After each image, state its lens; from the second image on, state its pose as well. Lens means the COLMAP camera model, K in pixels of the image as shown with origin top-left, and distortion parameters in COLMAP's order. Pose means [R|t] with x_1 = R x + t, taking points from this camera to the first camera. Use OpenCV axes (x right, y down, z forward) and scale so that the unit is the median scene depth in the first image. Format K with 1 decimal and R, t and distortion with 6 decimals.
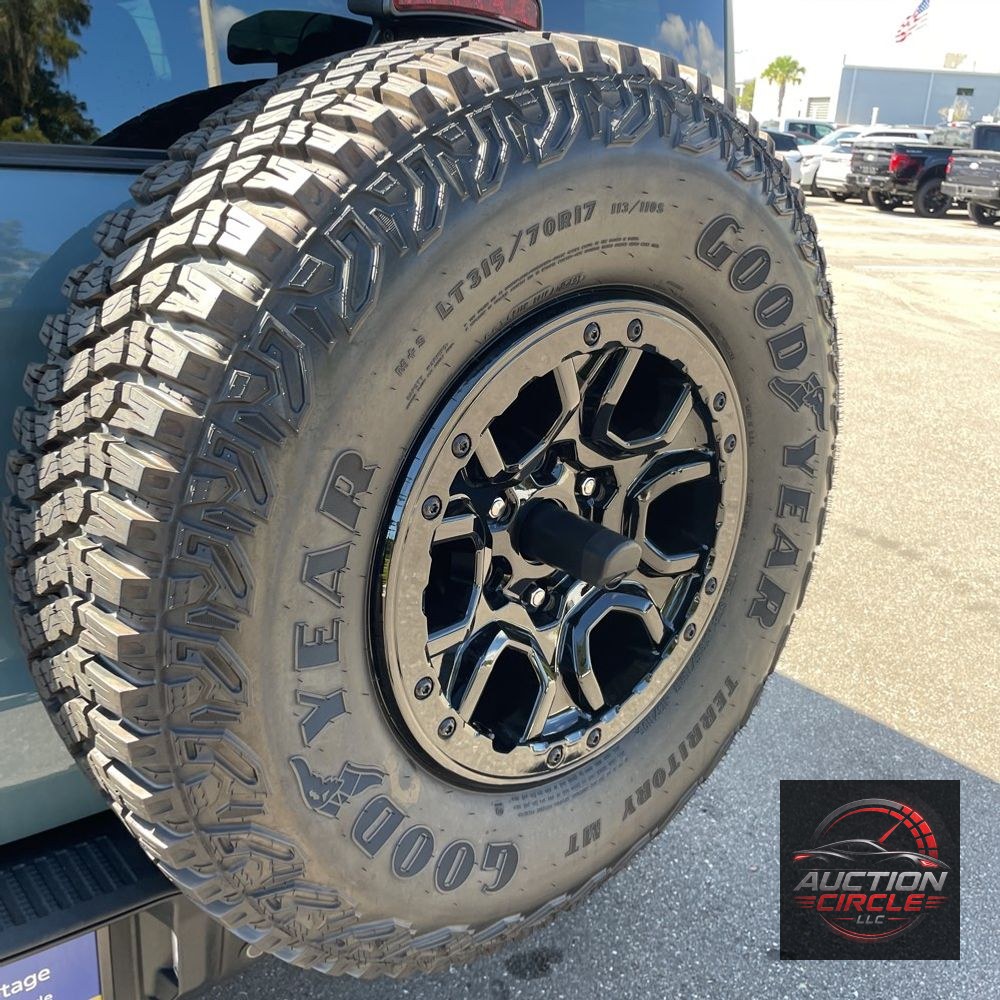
lens RADIAL K [[1012.8, 0, 497.7], [0, 1012.8, 482.7], [0, 0, 1]] dist [0.037081, 0.000000]
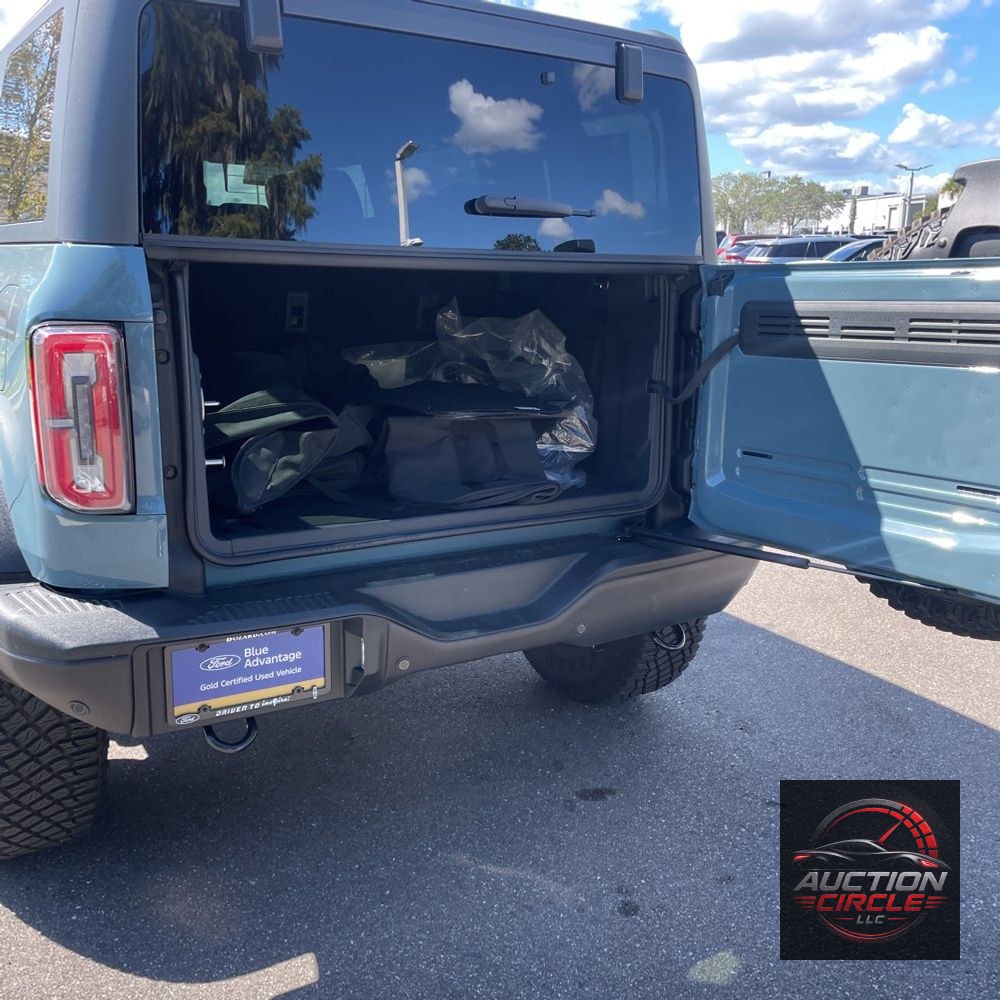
lens RADIAL K [[1012.8, 0, 517.3], [0, 1012.8, 500.9], [0, 0, 1]] dist [0.037081, 0.000000]
pose [[0.987878, -0.001203, -0.155226, 0.288401], [-0.014214, 0.995068, -0.098172, 0.381811], [0.154579, 0.099188, 0.982989, -0.921646]]
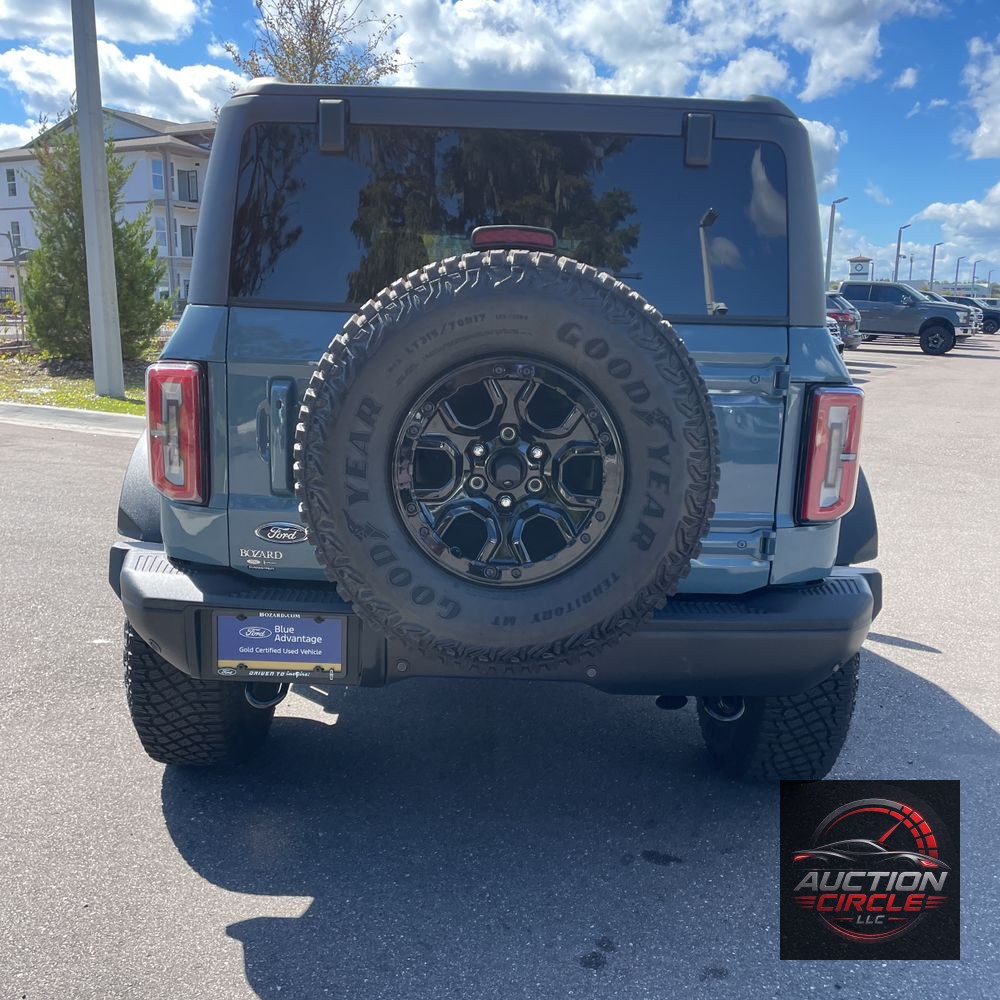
lens RADIAL K [[1012.8, 0, 504.7], [0, 1012.8, 499.0], [0, 0, 1]] dist [0.037081, 0.000000]
pose [[0.760574, 0.080688, -0.644218, 1.421955], [-0.194536, 0.974981, -0.107556, 0.340666], [0.619421, 0.207128, 0.757242, -0.609052]]
